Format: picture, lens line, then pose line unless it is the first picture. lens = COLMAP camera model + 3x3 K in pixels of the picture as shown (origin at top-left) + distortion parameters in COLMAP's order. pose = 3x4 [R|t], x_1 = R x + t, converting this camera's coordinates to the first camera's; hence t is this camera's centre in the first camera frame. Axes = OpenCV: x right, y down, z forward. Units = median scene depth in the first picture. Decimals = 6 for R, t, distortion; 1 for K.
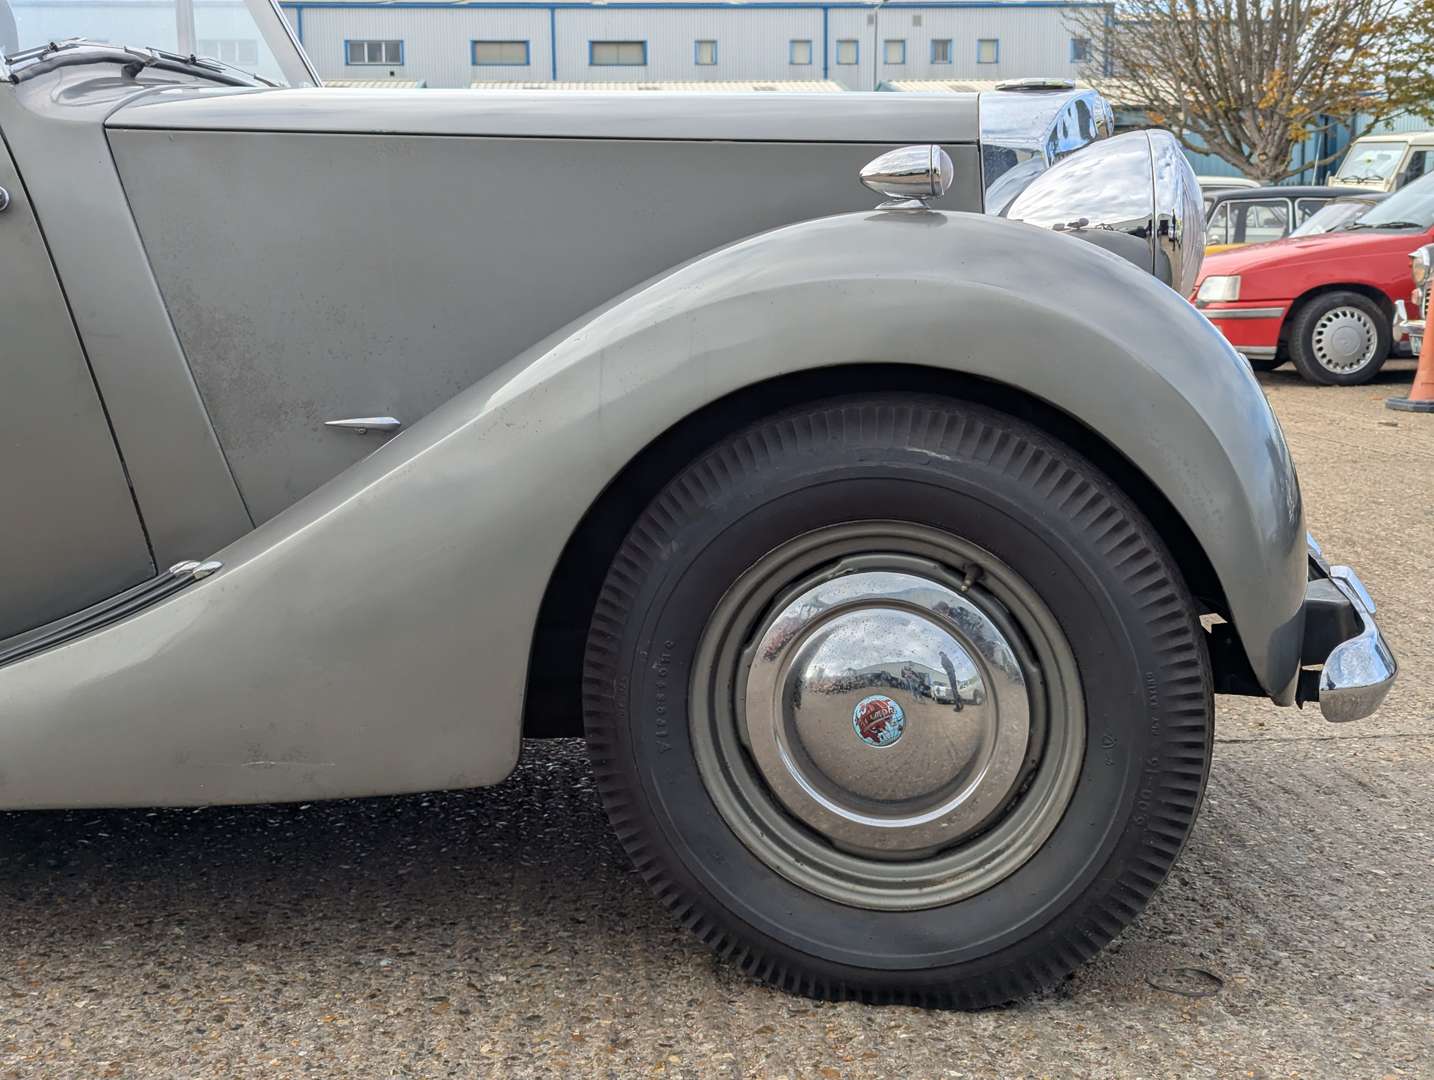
lens RADIAL K [[2034.0, 0, 712.1], [0, 2034.0, 534.2], [0, 0, 1]] dist [0.034488, 0.000000]
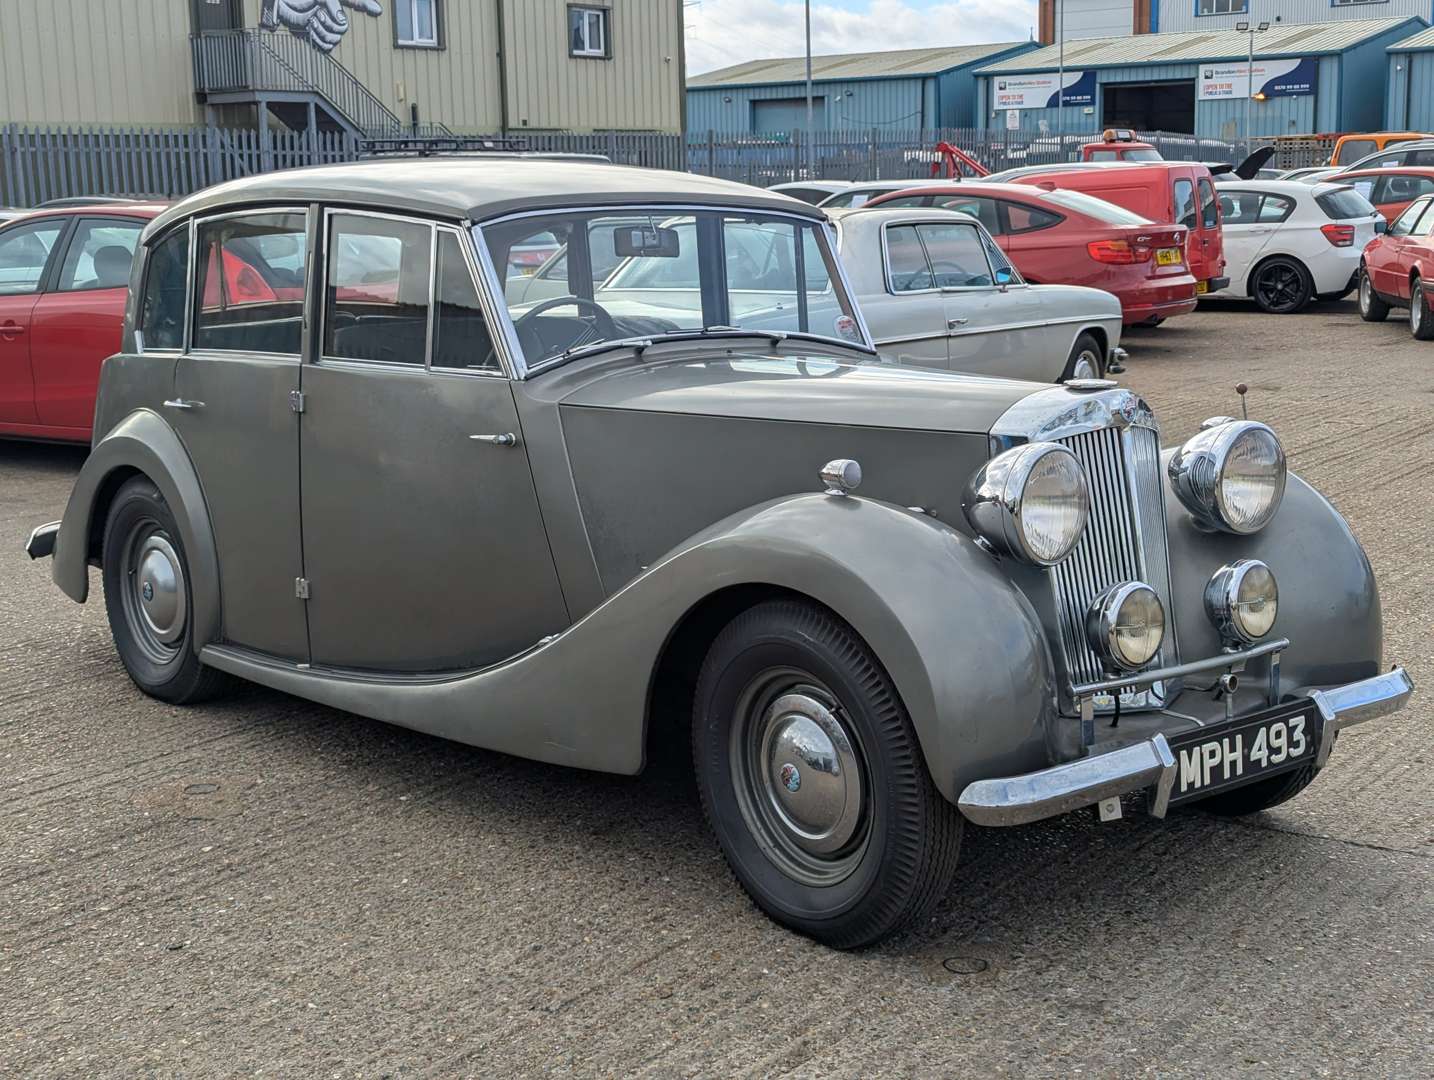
lens RADIAL K [[2018.6, 0, 712.7], [0, 2018.6, 544.0], [0, 0, 1]] dist [0.046796, 0.000000]
pose [[0.783107, 0.103536, -0.613207, 1.089107], [-0.076848, 0.994597, 0.069791, -0.231115], [0.617120, -0.007530, 0.786833, -0.445952]]
